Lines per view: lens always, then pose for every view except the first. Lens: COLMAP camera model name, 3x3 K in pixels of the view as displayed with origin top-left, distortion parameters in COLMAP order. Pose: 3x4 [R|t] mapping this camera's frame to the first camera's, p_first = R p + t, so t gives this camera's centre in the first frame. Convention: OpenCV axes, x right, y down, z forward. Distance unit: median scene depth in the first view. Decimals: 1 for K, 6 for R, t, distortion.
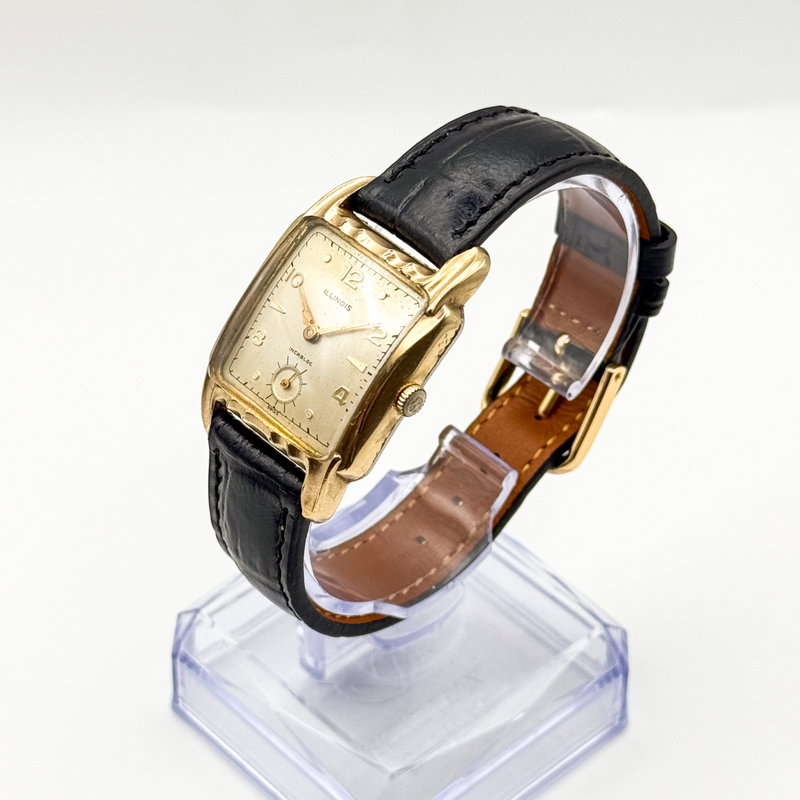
lens RADIAL K [[2334.5, 0, 400.0], [0, 2334.5, 400.0], [0, 0, 1]] dist [0.016976, 0.686547]
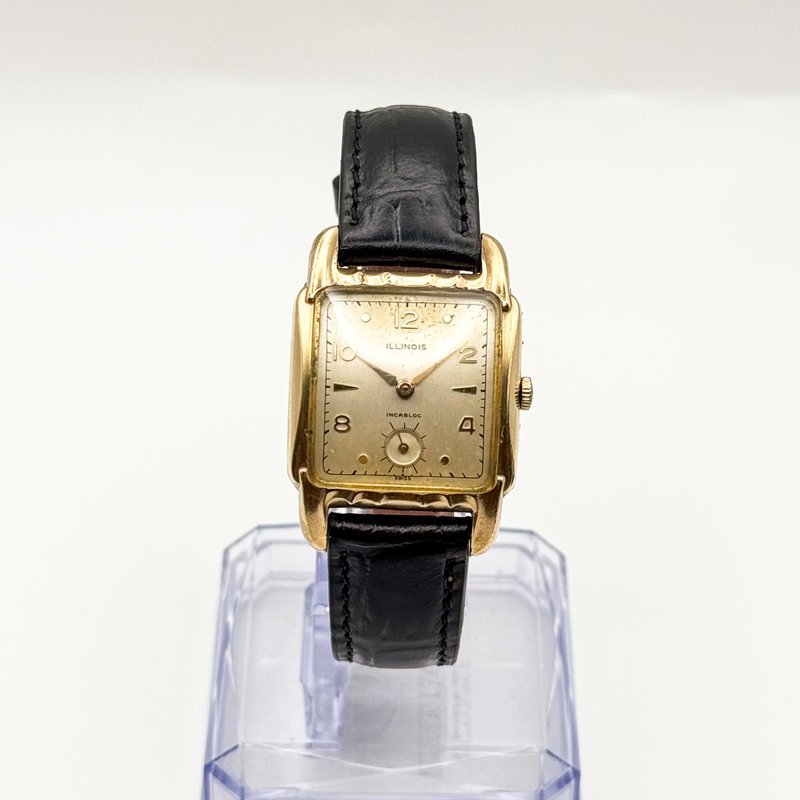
lens RADIAL K [[2334.5, 0, 400.0], [0, 2334.5, 400.0], [0, 0, 1]] dist [0.016976, 0.686547]
pose [[0.685385, -0.490229, 0.538444, -0.565393], [0.471219, 0.862332, 0.185299, -0.205566], [-0.555157, 0.126724, 0.822035, 0.193185]]
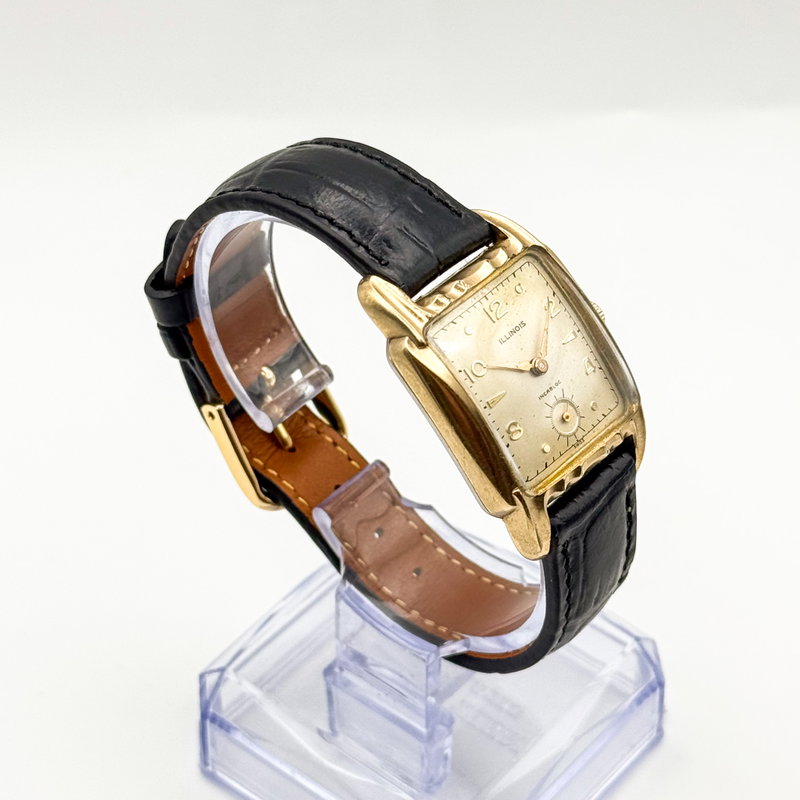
lens RADIAL K [[2334.5, 0, 400.0], [0, 2334.5, 400.0], [0, 0, 1]] dist [0.016976, 0.686547]
pose [[-0.123255, -0.668708, 0.733238, -0.753261], [0.659718, 0.496748, 0.563927, -0.608332], [-0.741337, 0.553237, 0.379932, 0.672600]]
